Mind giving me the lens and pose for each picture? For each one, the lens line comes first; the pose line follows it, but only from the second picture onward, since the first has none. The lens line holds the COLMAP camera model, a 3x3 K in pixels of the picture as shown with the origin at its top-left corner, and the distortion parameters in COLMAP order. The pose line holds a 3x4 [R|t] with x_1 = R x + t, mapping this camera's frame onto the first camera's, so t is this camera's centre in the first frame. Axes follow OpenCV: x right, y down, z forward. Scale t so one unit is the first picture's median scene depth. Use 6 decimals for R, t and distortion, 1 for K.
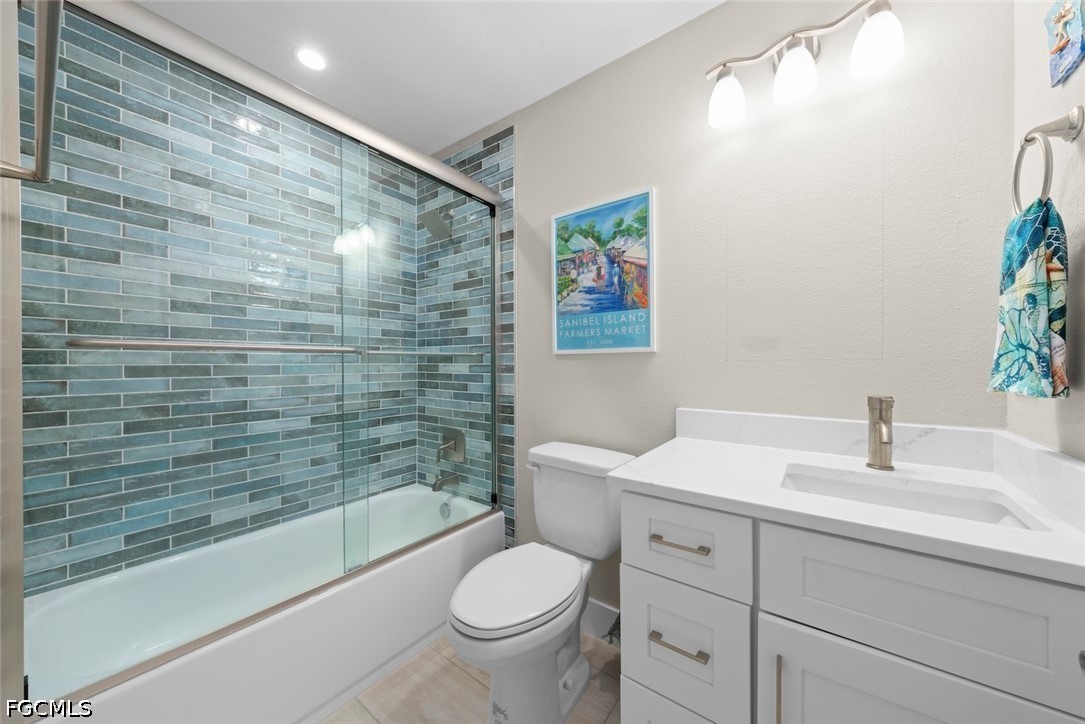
lens RADIAL K [[380.4, 0, 542.8], [0, 380.4, 362.2], [0, 0, 1]] dist [-0.000938, 0.000001]
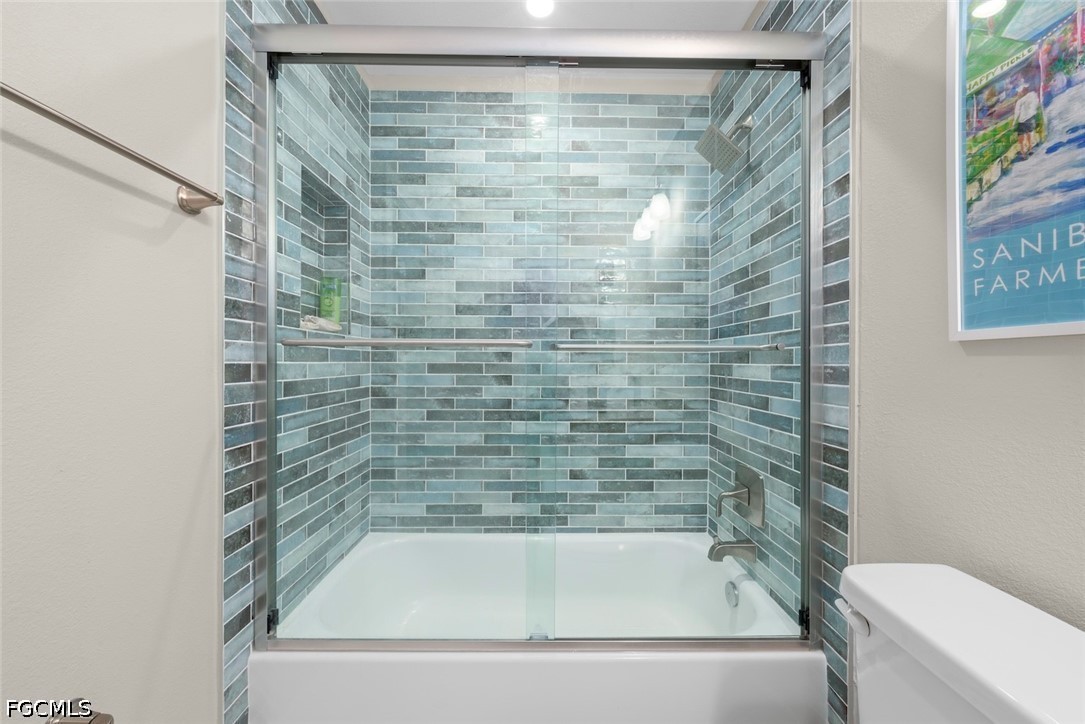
lens RADIAL K [[401.7, 0, 542.3], [0, 401.7, 363.7], [0, 0, 1]] dist [-0.000658, 0.000182]
pose [[0.606045, 0.006407, -0.795404, 0.093962], [-0.004342, 0.999979, 0.004747, 0.002175], [0.795418, 0.000577, 0.606061, 0.381223]]
